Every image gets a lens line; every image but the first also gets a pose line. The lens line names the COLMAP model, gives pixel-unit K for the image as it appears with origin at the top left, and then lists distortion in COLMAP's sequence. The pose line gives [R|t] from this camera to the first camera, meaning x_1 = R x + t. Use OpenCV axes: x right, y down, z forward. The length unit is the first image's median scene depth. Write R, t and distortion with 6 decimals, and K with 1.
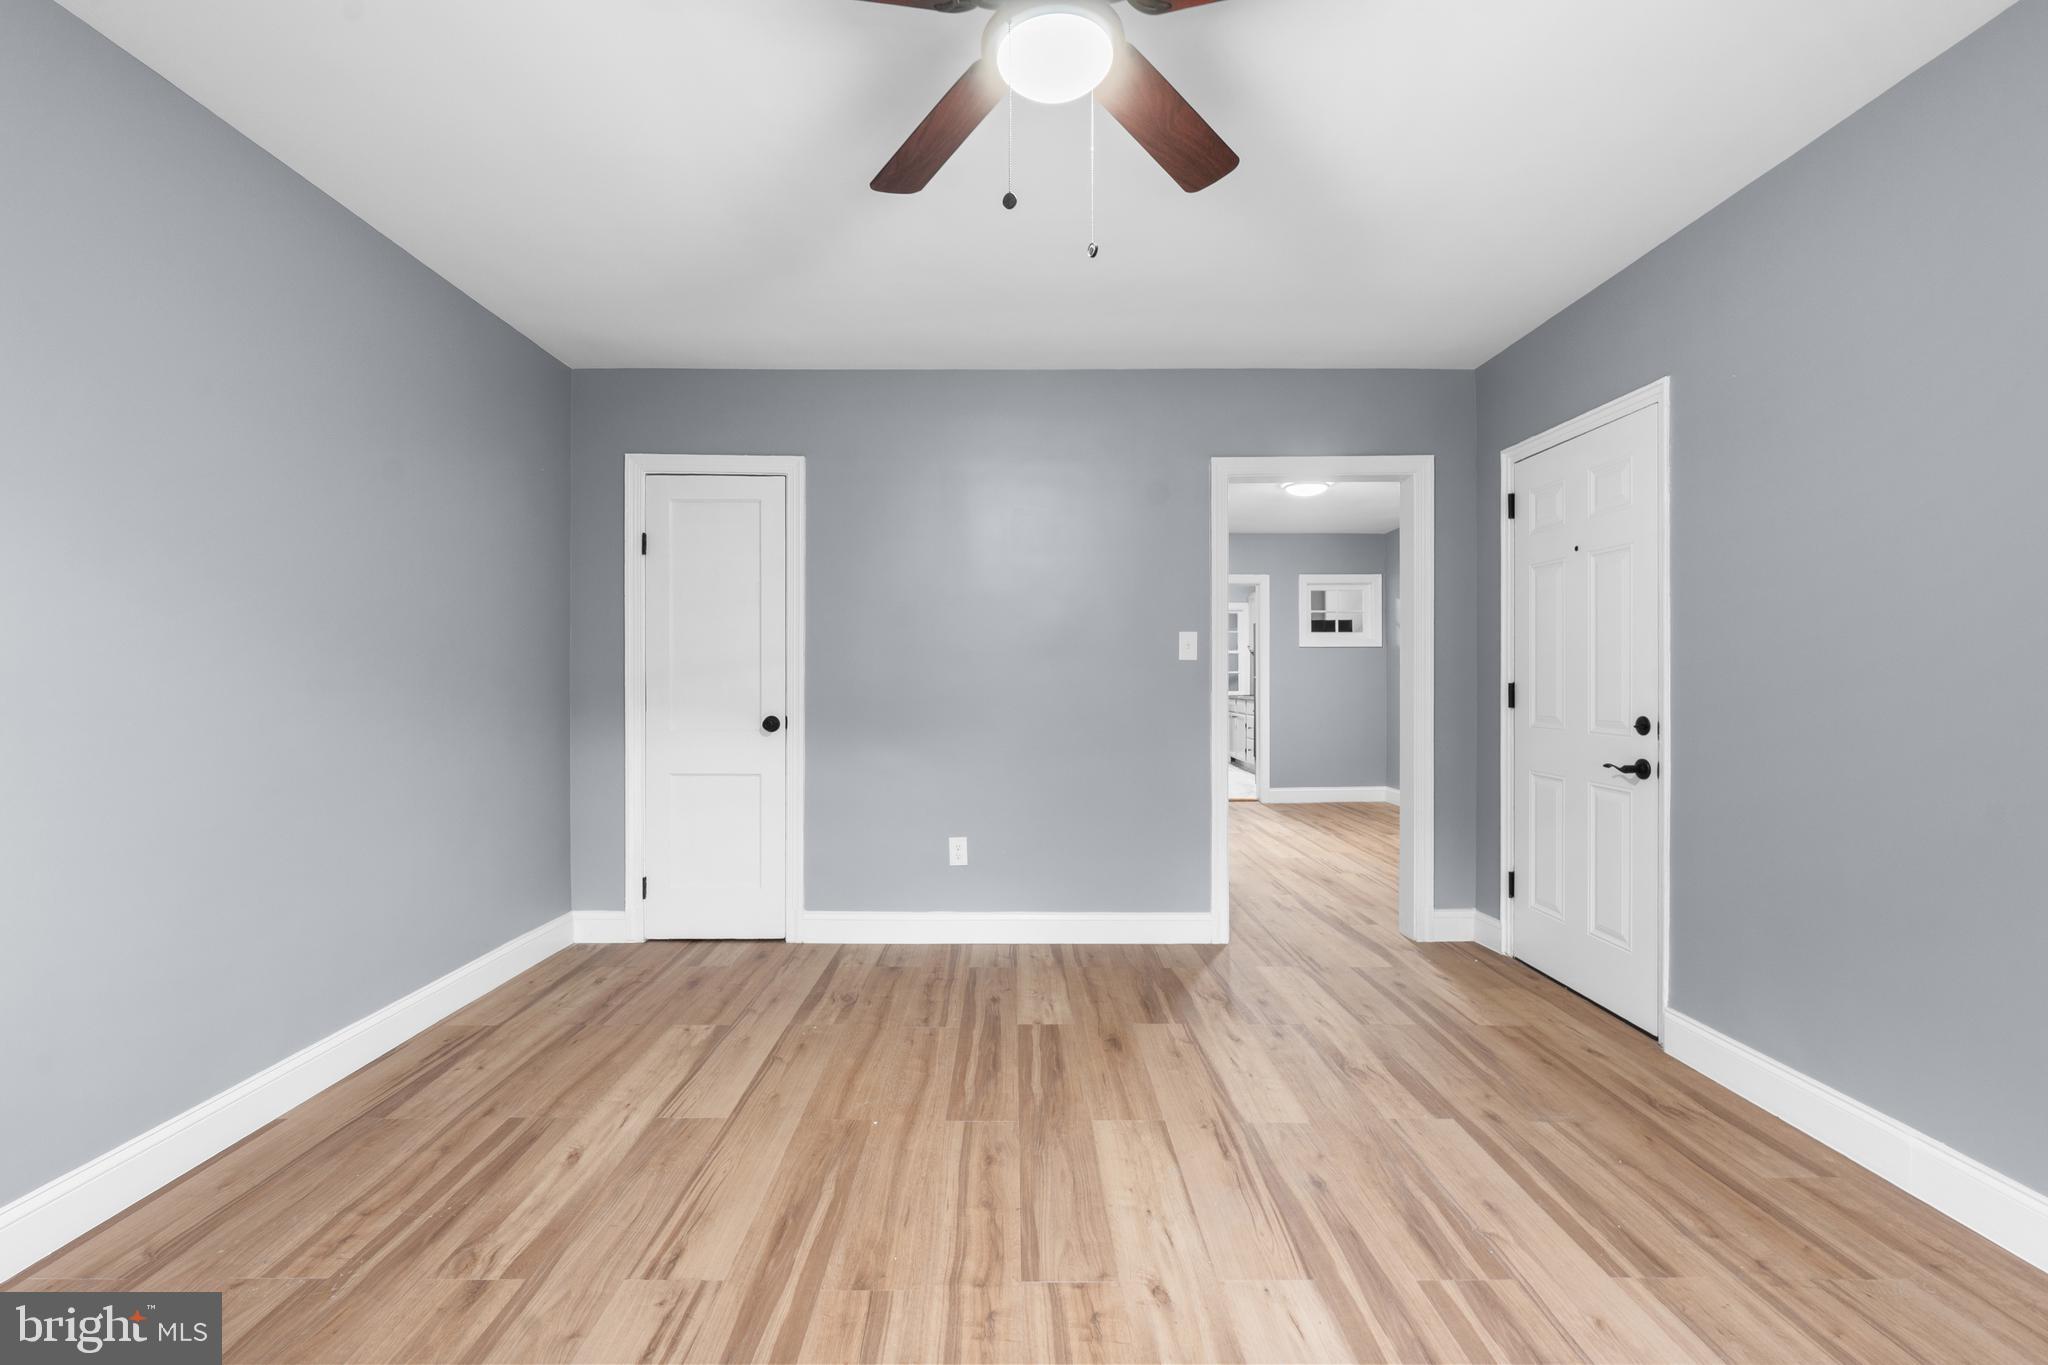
lens RADIAL K [[879.4, 0, 1019.3], [0, 879.4, 675.2], [0, 0, 1]] dist [-0.006414, 0.003785]
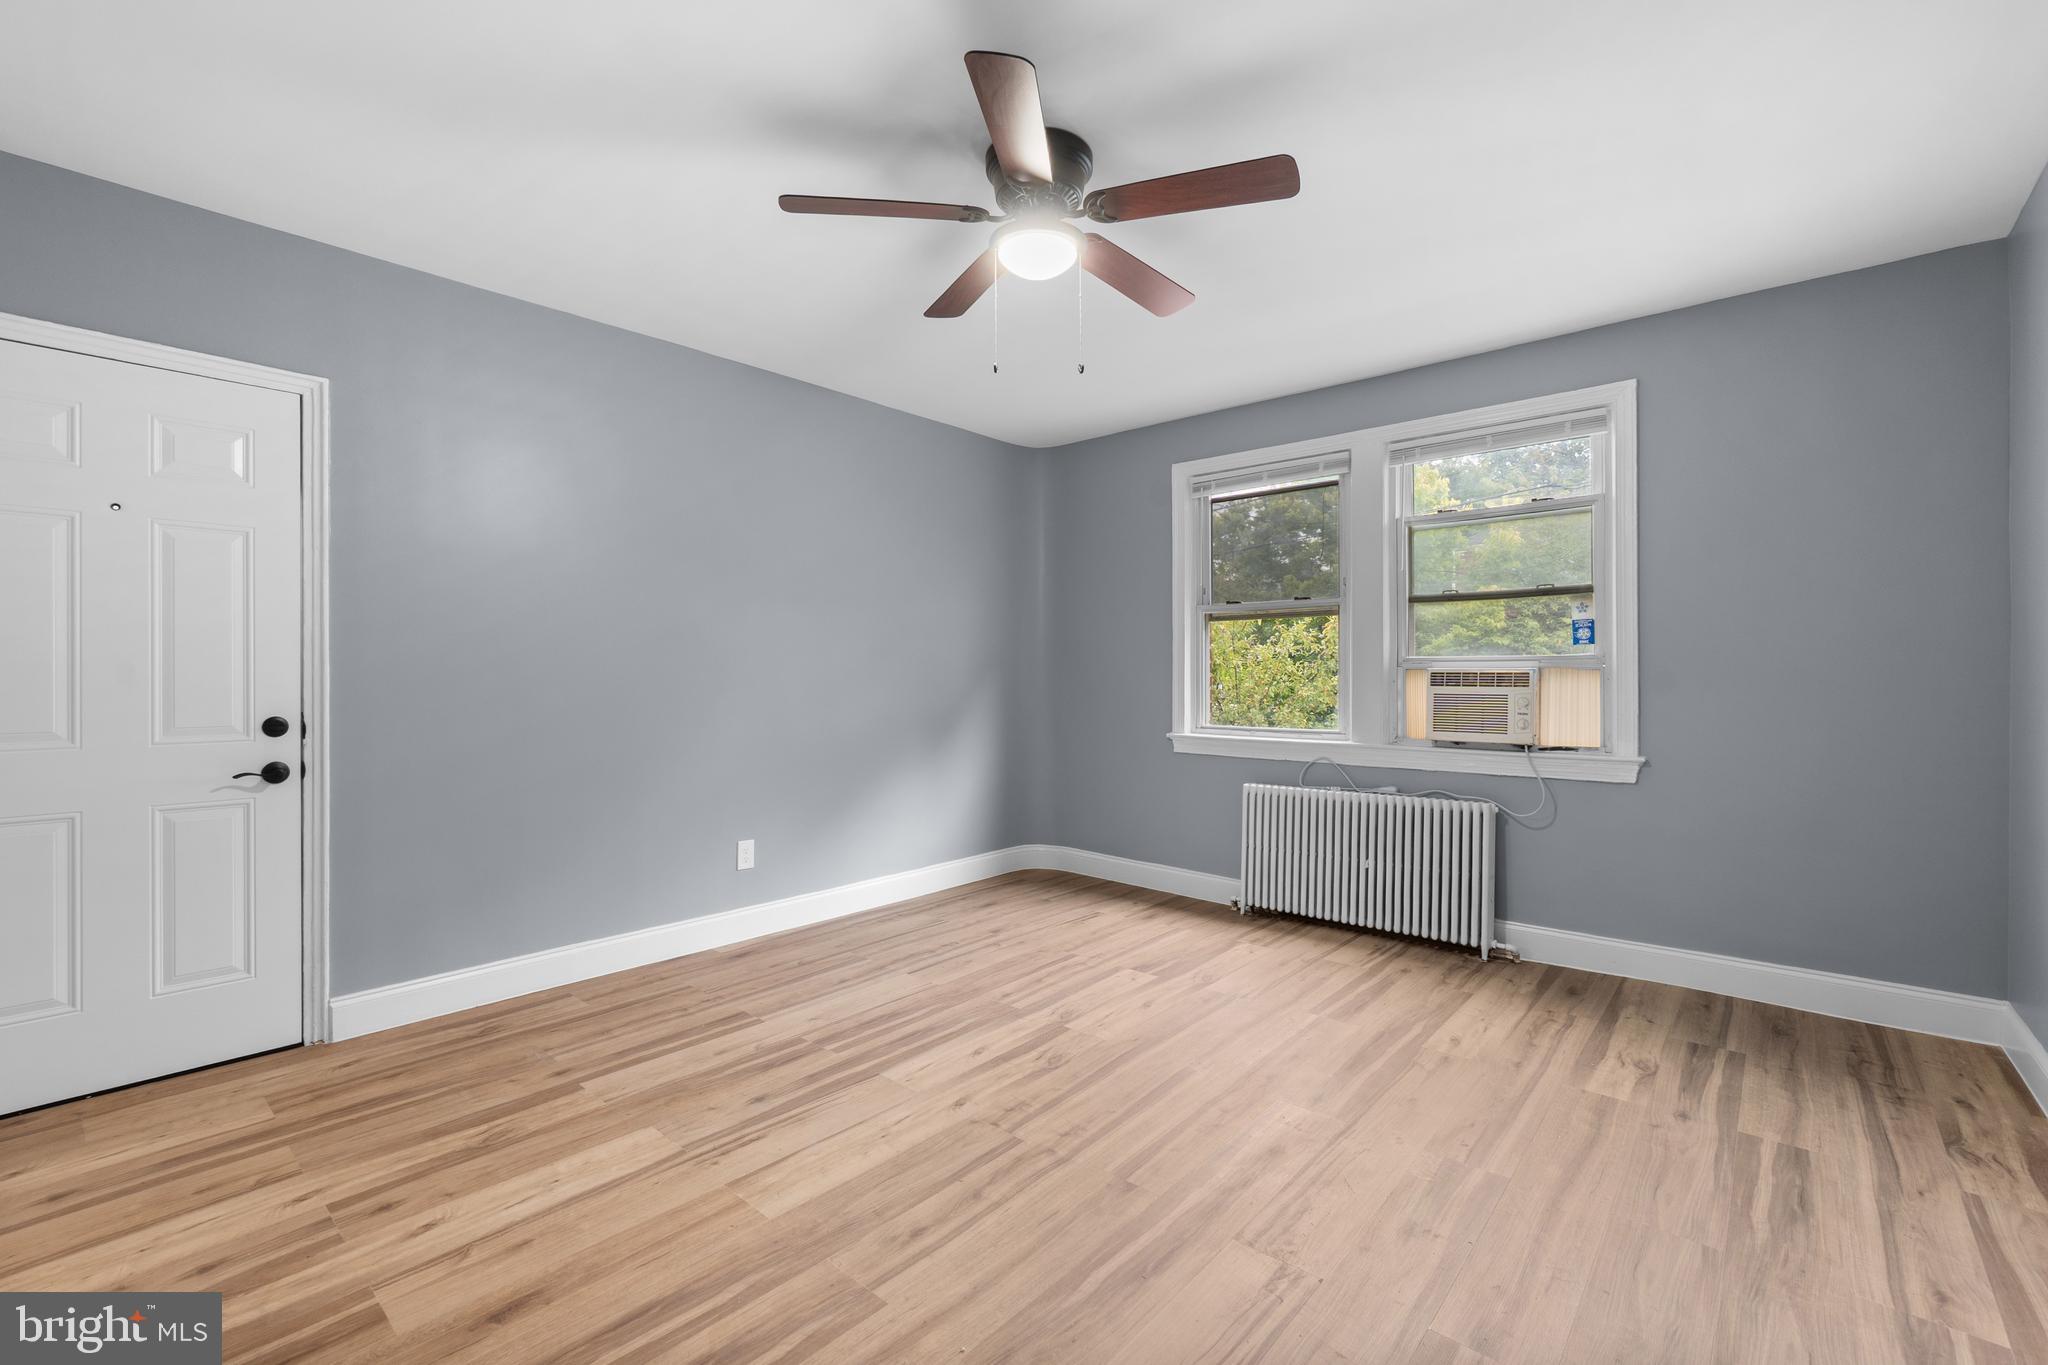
lens RADIAL K [[879.4, 0, 1019.3], [0, 879.4, 675.2], [0, 0, 1]] dist [-0.006414, 0.003785]
pose [[-0.747742, -0.001136, 0.663989, -0.537611], [-0.001955, 0.999998, -0.000492, 0.002794], [-0.663987, -0.001666, -0.747742, 1.246594]]
